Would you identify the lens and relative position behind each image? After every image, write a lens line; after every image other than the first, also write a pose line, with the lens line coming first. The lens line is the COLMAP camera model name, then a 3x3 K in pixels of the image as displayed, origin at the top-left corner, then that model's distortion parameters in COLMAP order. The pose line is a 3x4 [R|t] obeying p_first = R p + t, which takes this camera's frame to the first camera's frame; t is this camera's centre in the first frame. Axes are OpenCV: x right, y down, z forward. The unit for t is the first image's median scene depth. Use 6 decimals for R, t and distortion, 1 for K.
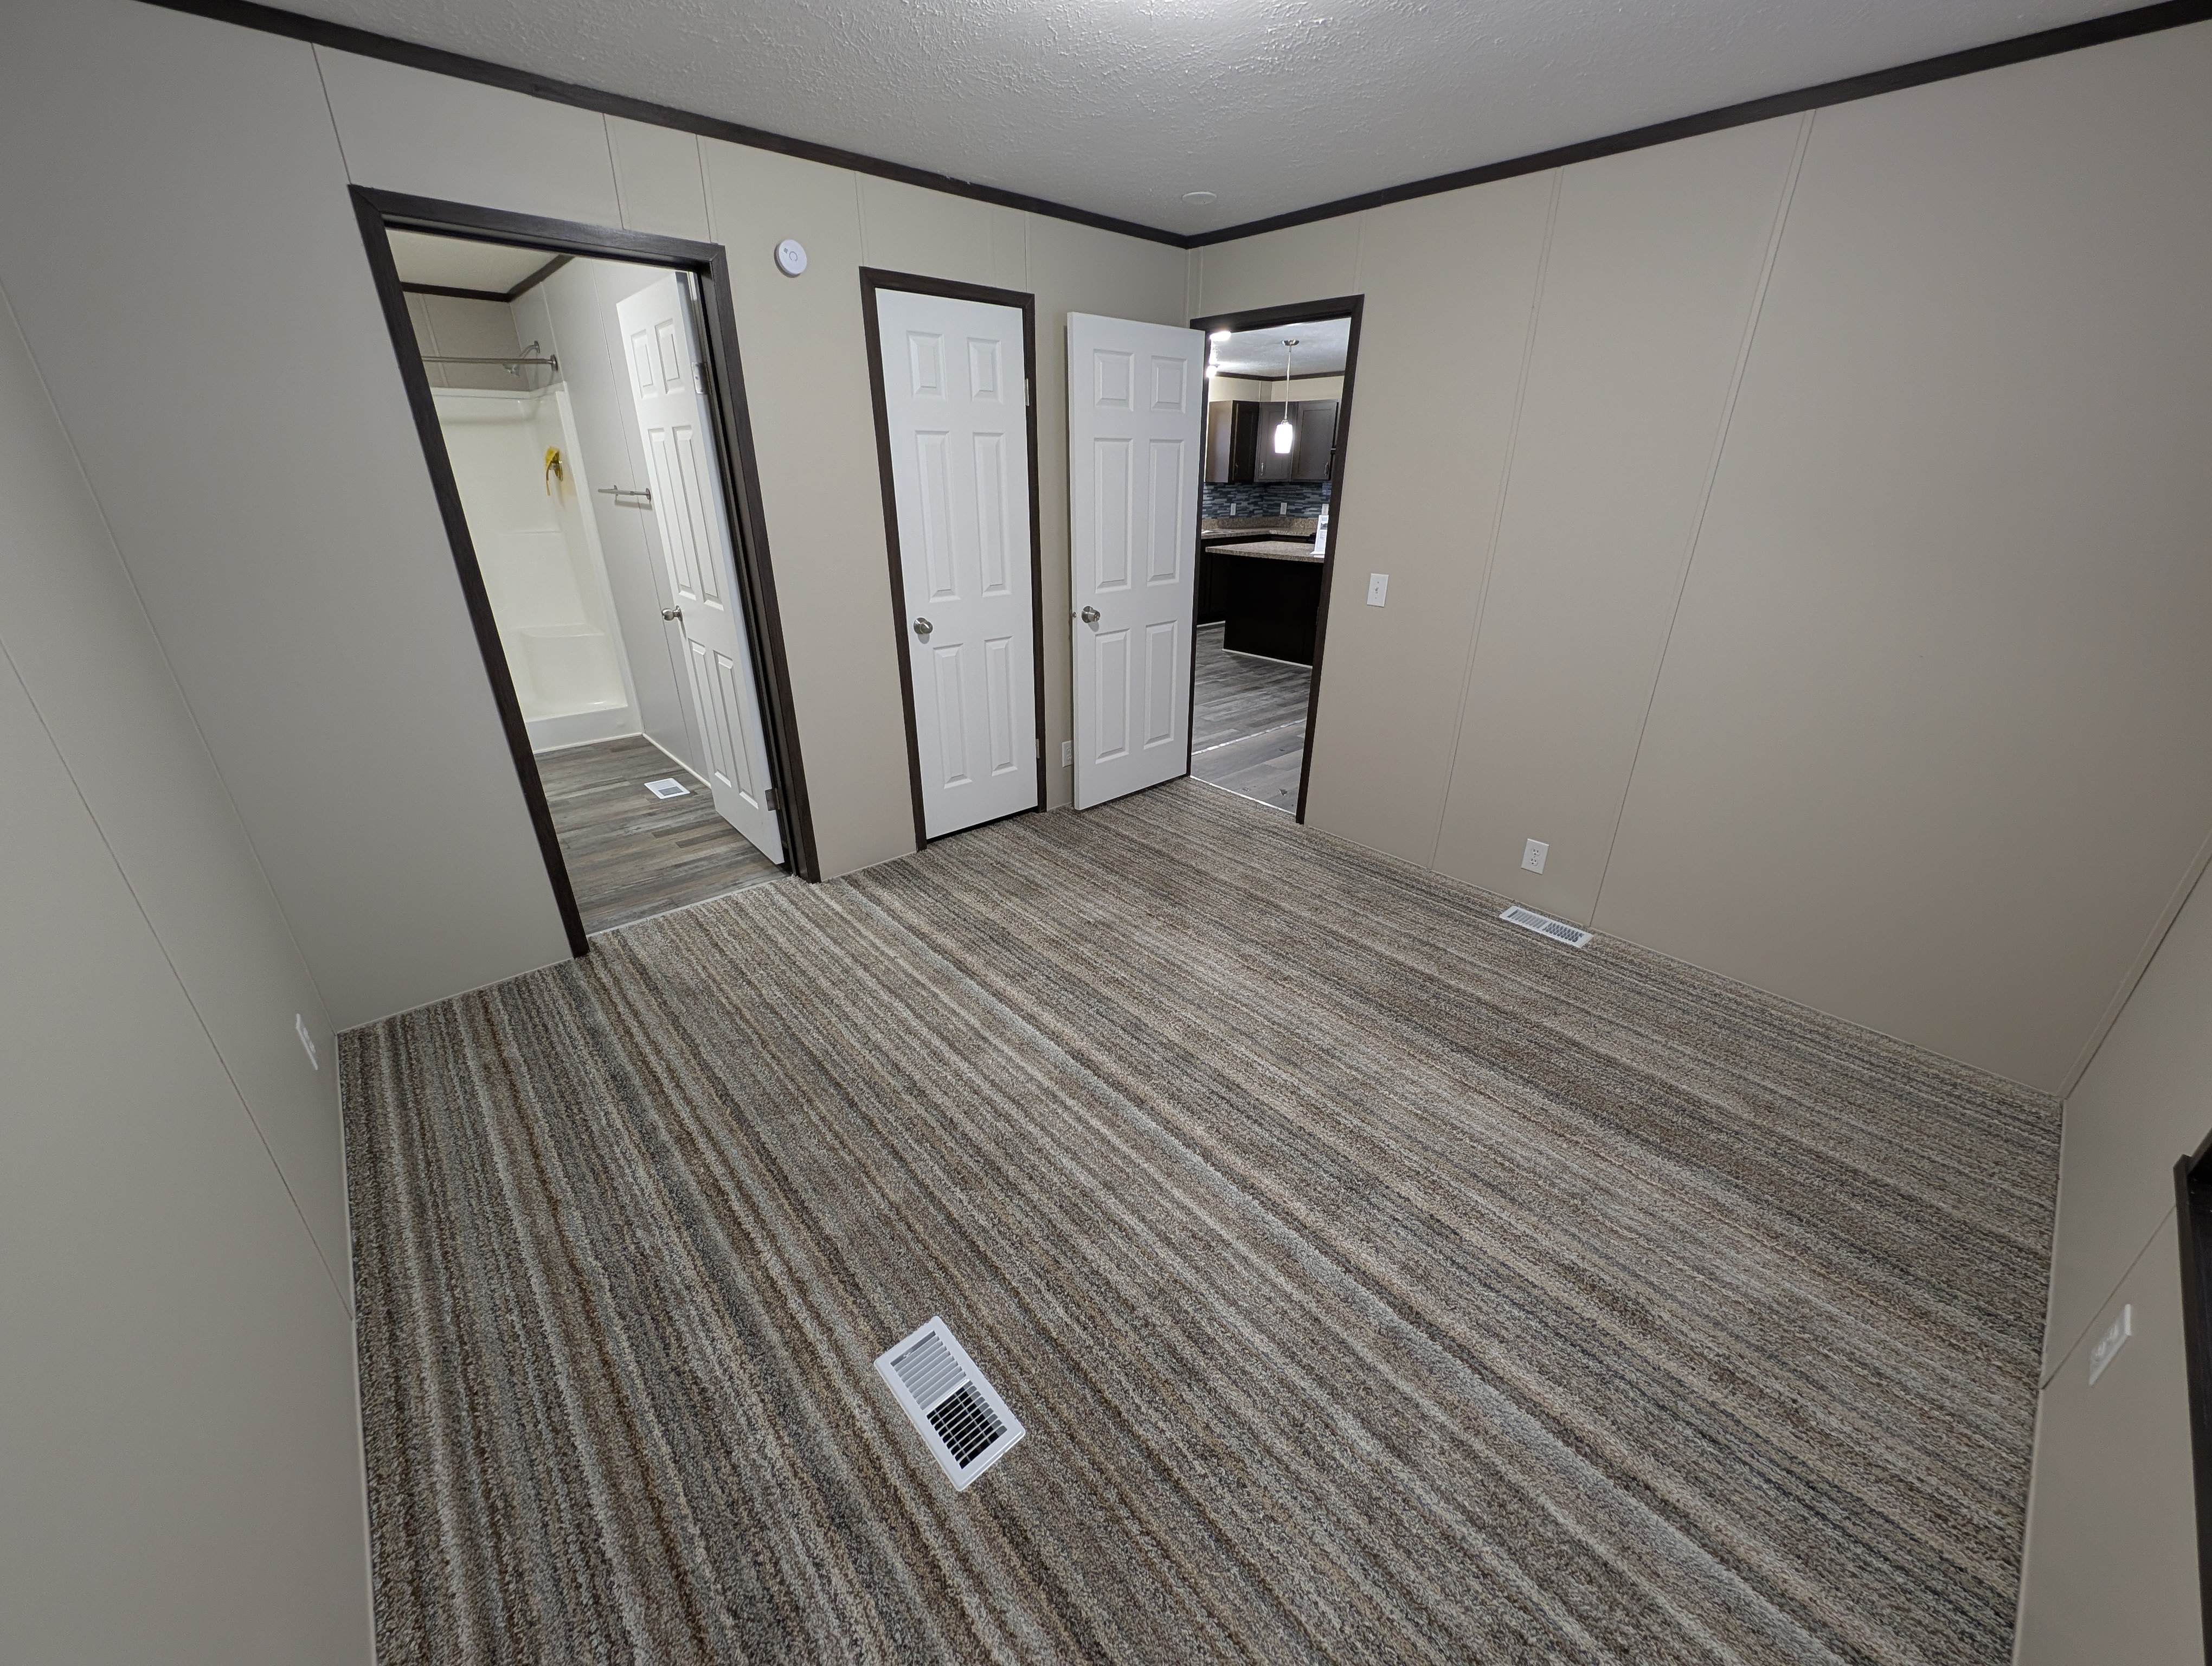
lens RADIAL K [[826.9, 0, 1106.0], [0, 826.9, 833.0], [0, 0, 1]] dist [0.017984, -0.006994]
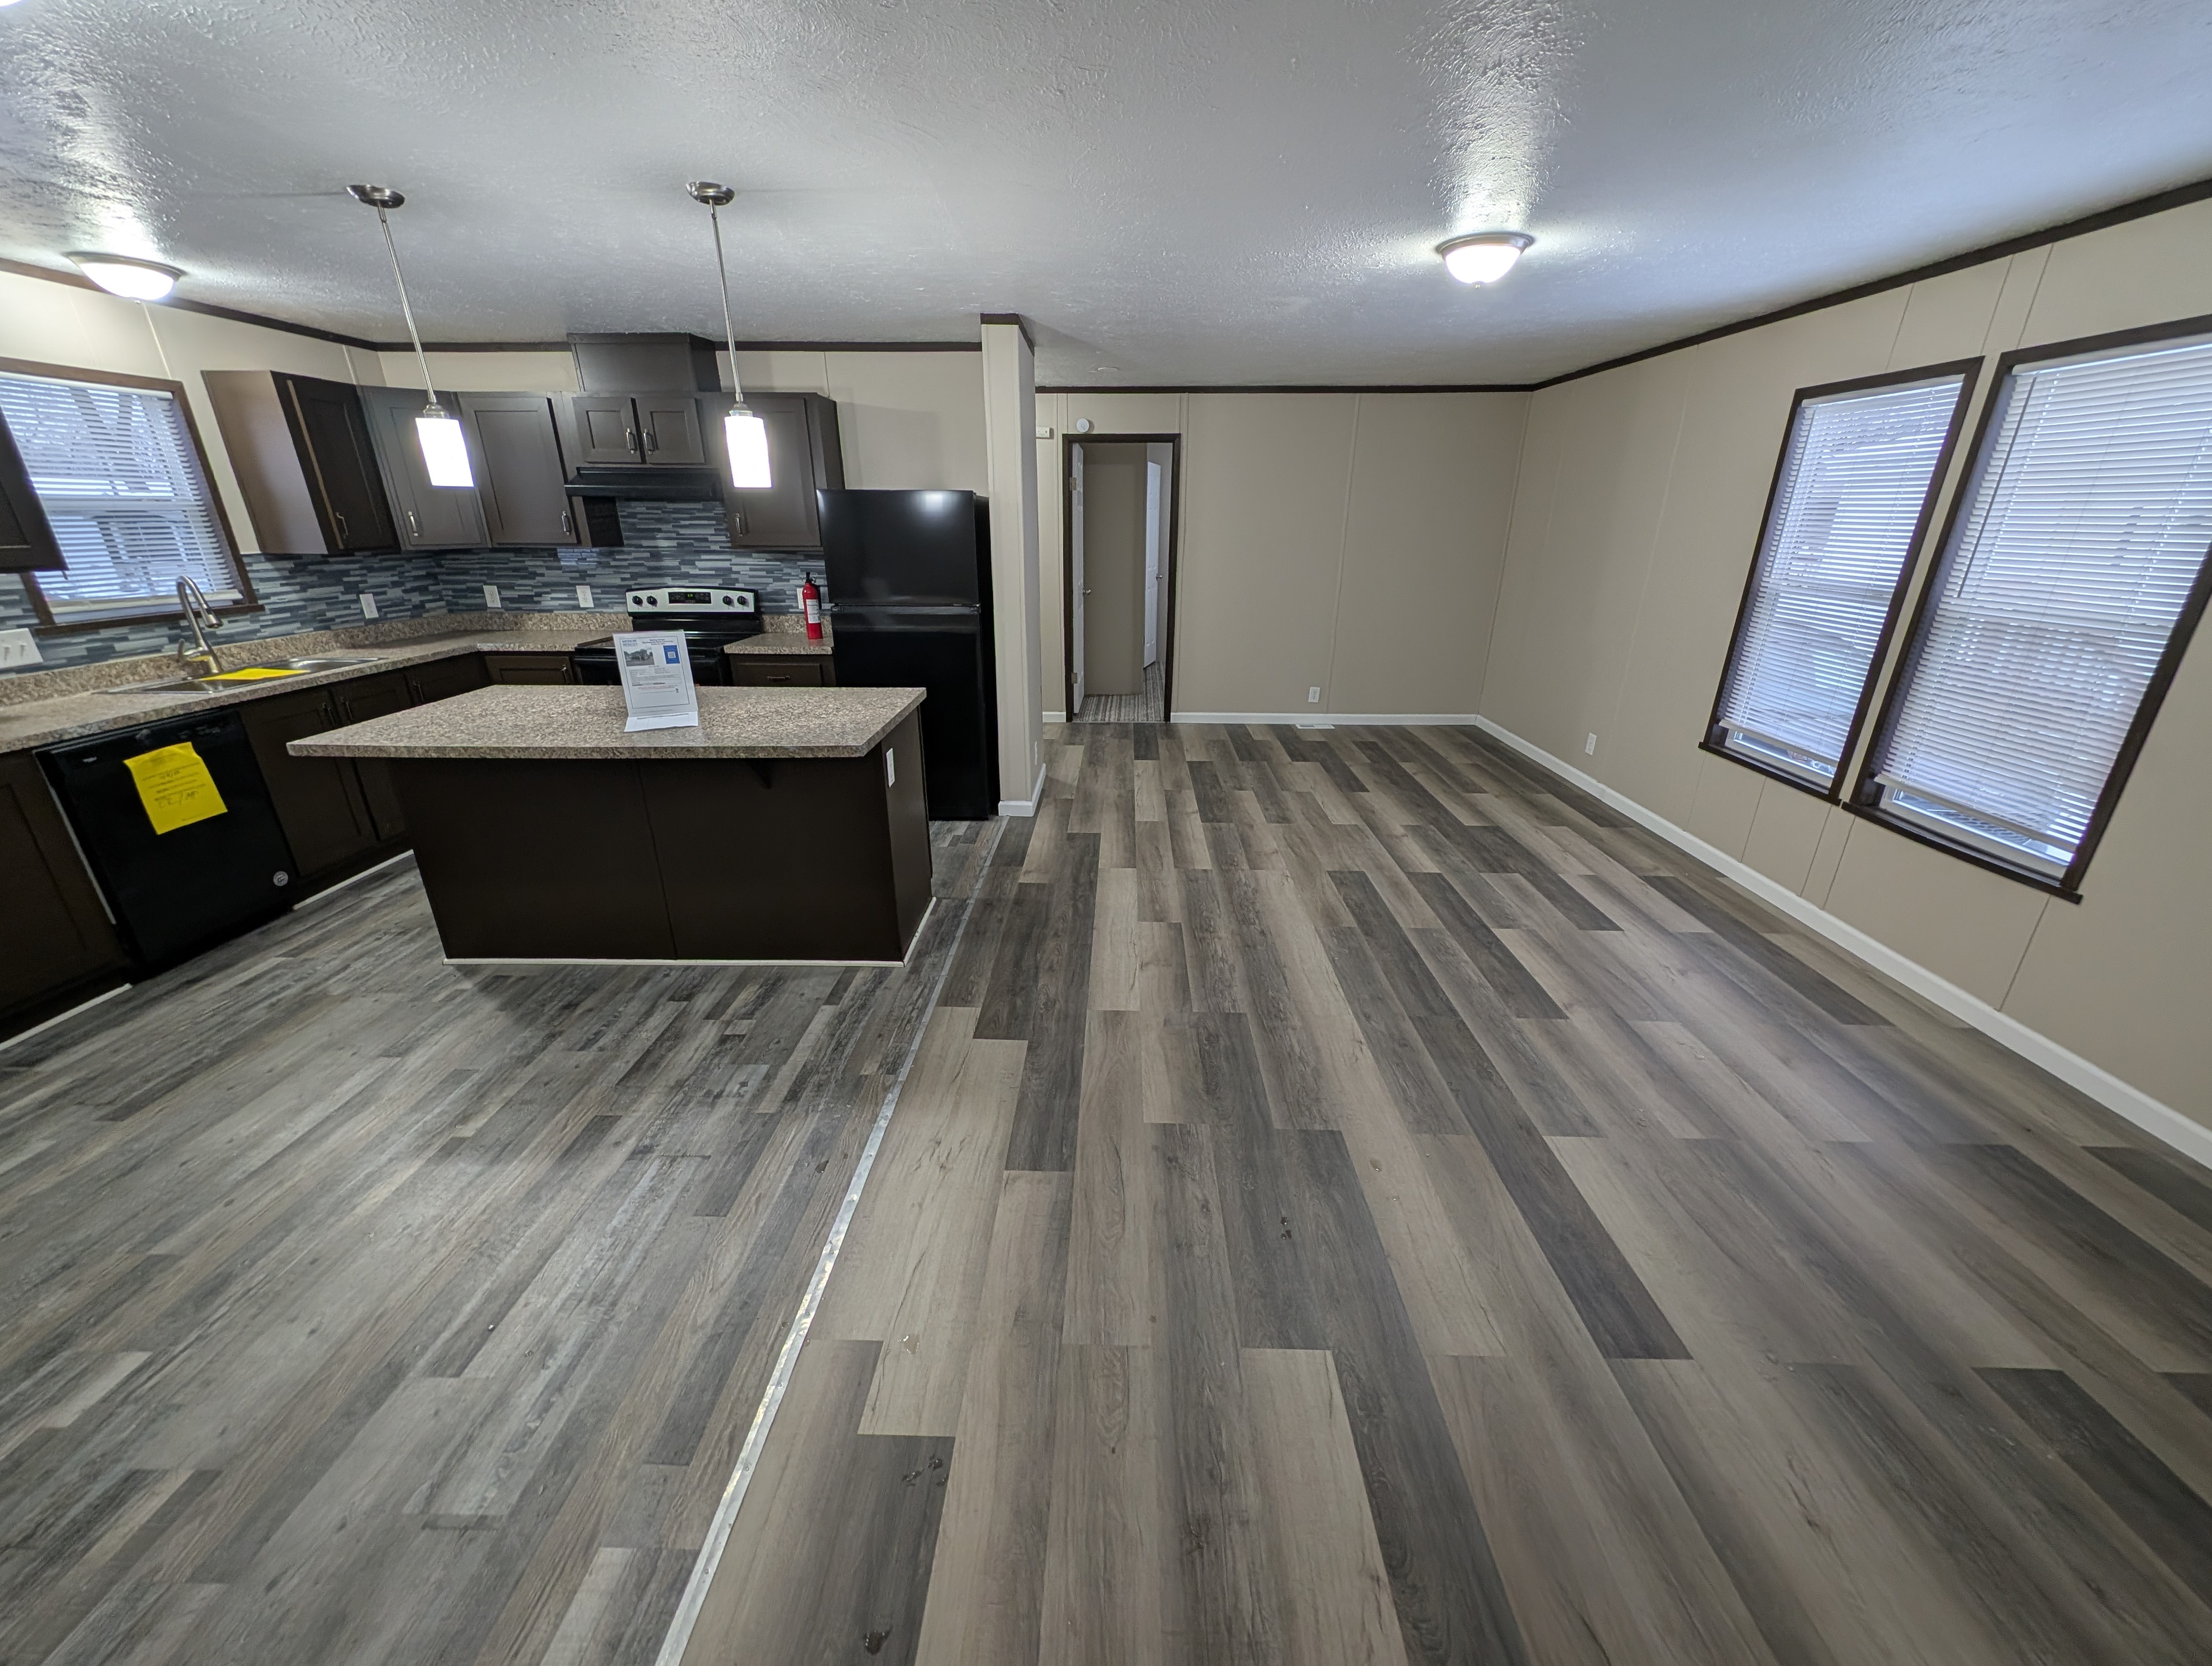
lens RADIAL K [[830.2, 0, 1106.0], [0, 830.2, 833.0], [0, 0, 1]] dist [0.000658, -0.000334]
pose [[0.679999, -0.262594, 0.684578, 0.081932], [0.295673, 0.952594, 0.071706, -0.177824], [-0.670954, 0.153651, 0.725405, 0.396083]]
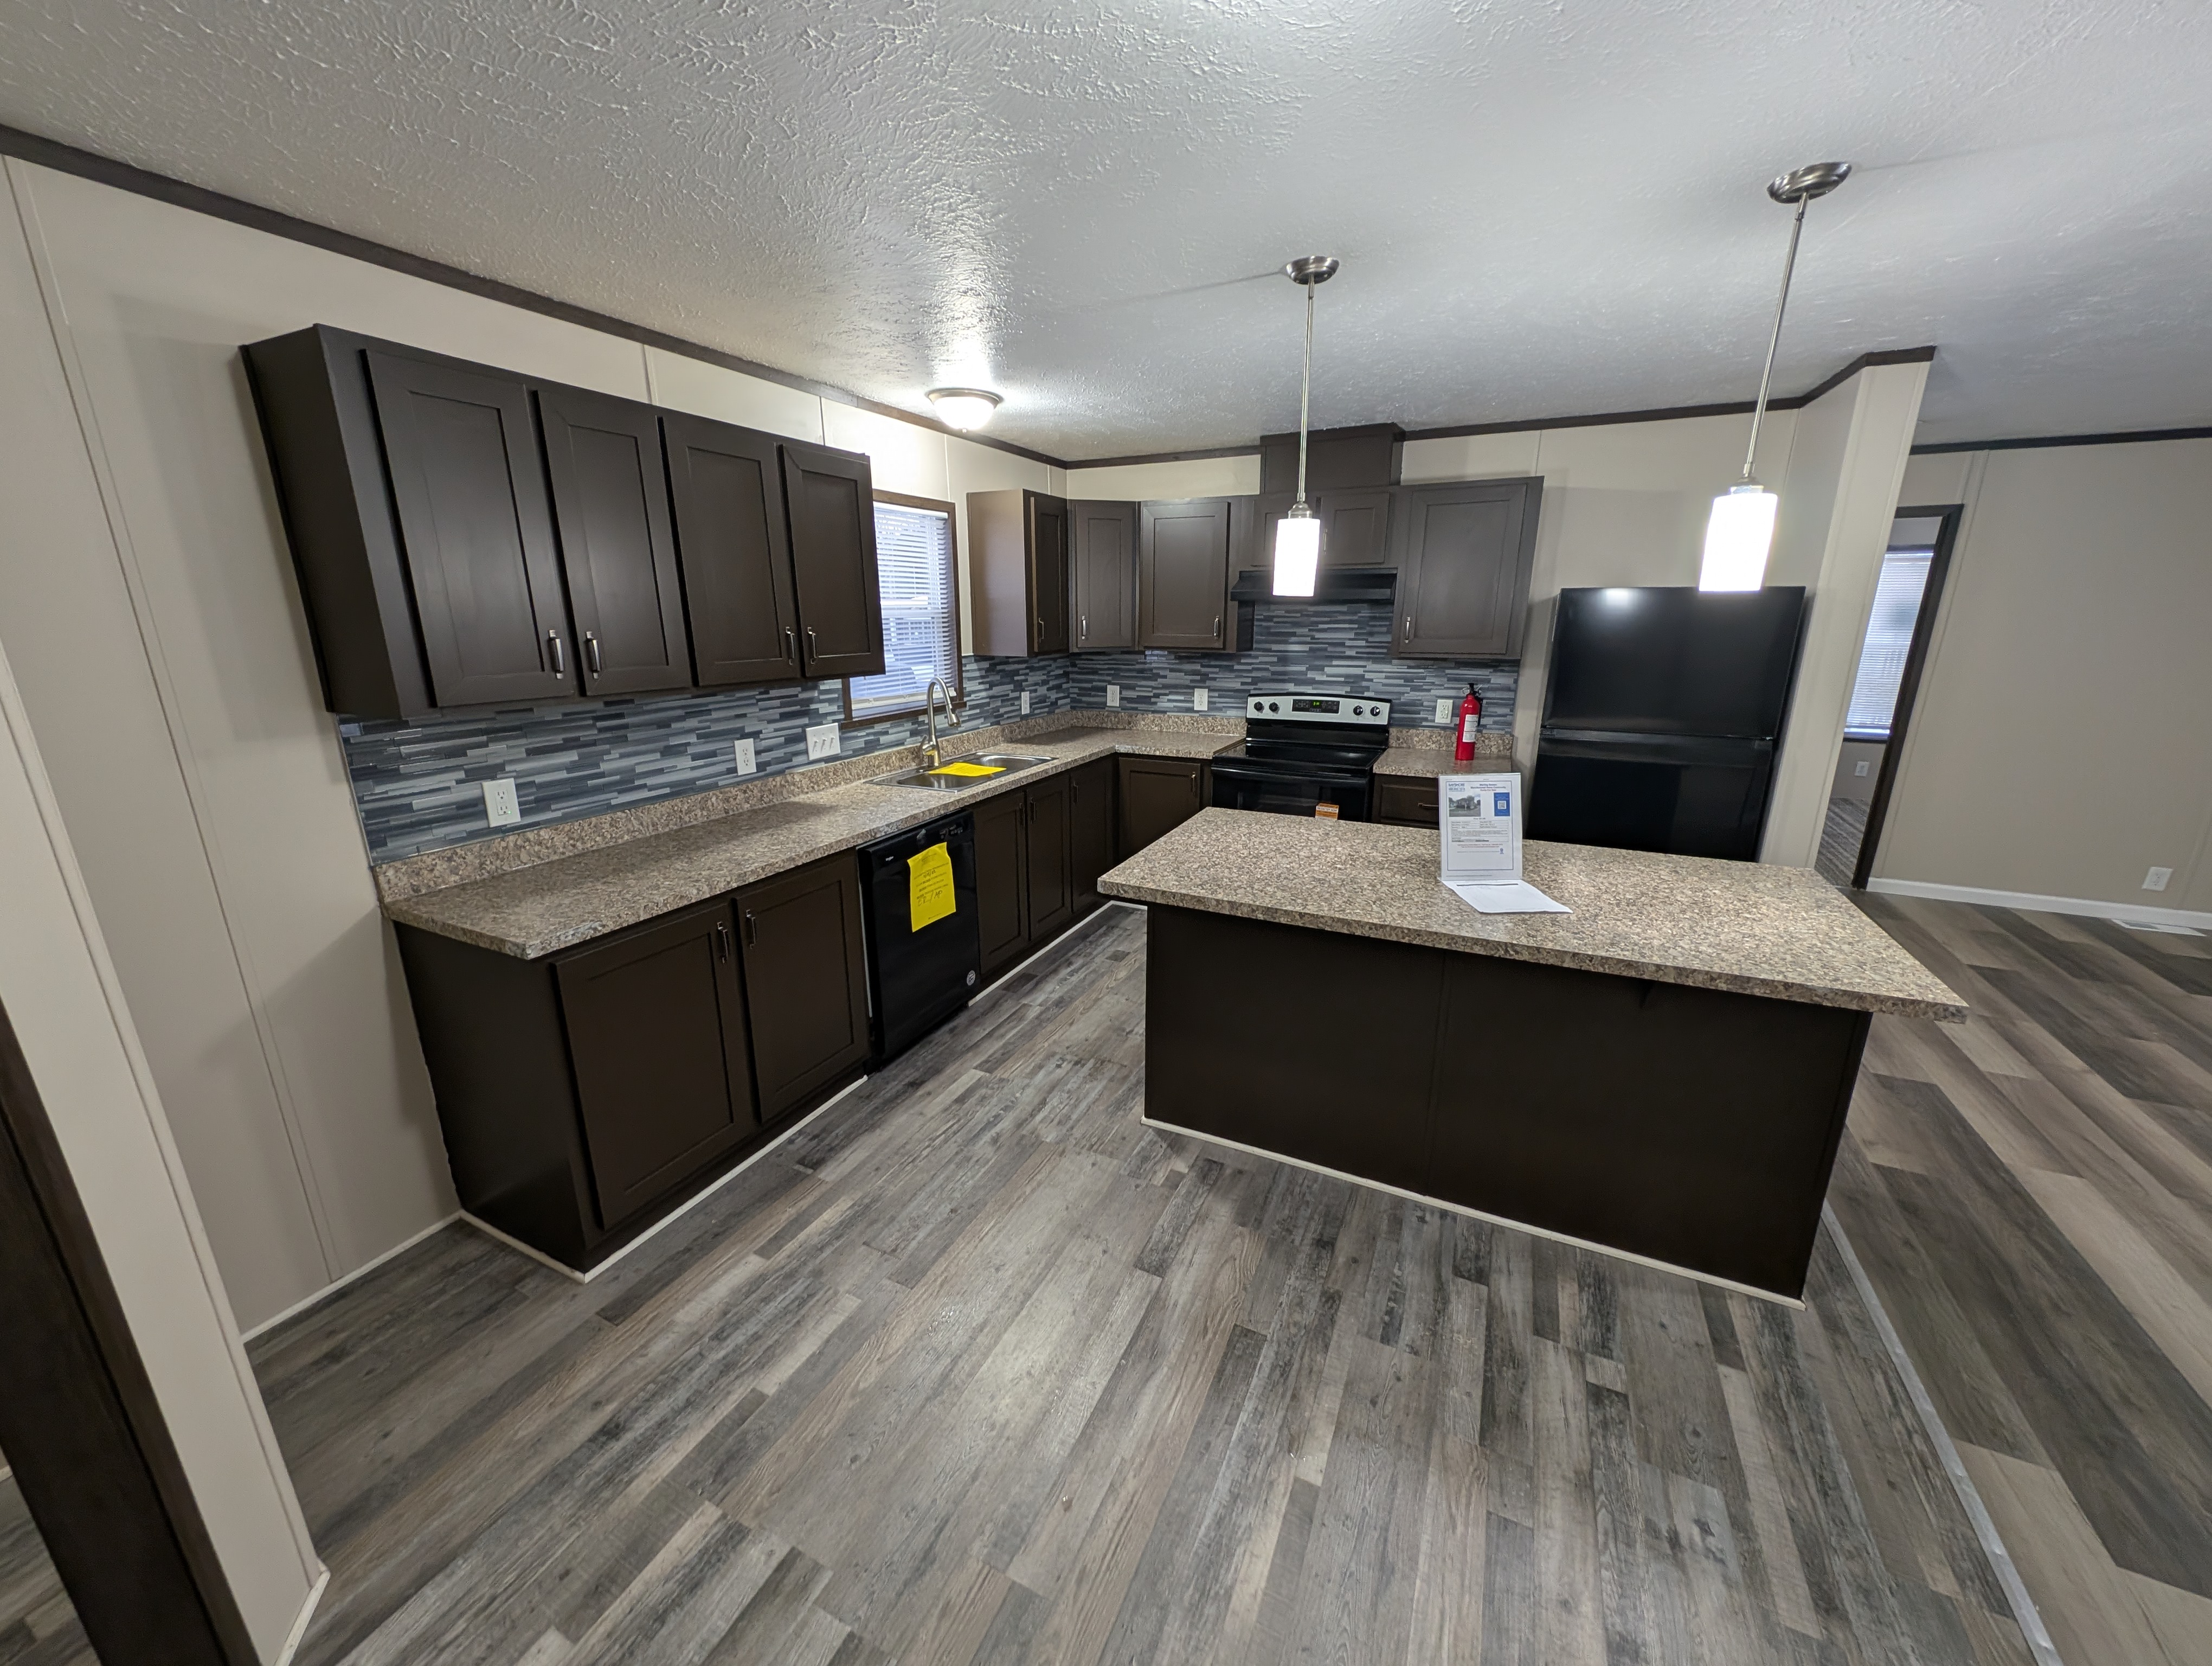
lens RADIAL K [[826.9, 0, 1106.0], [0, 826.9, 833.0], [0, 0, 1]] dist [0.017984, -0.006994]
pose [[0.925229, -0.103615, 0.364986, 0.008299], [0.156979, 0.980329, -0.119633, -0.249994], [-0.345411, 0.167984, 0.923294, 0.544607]]
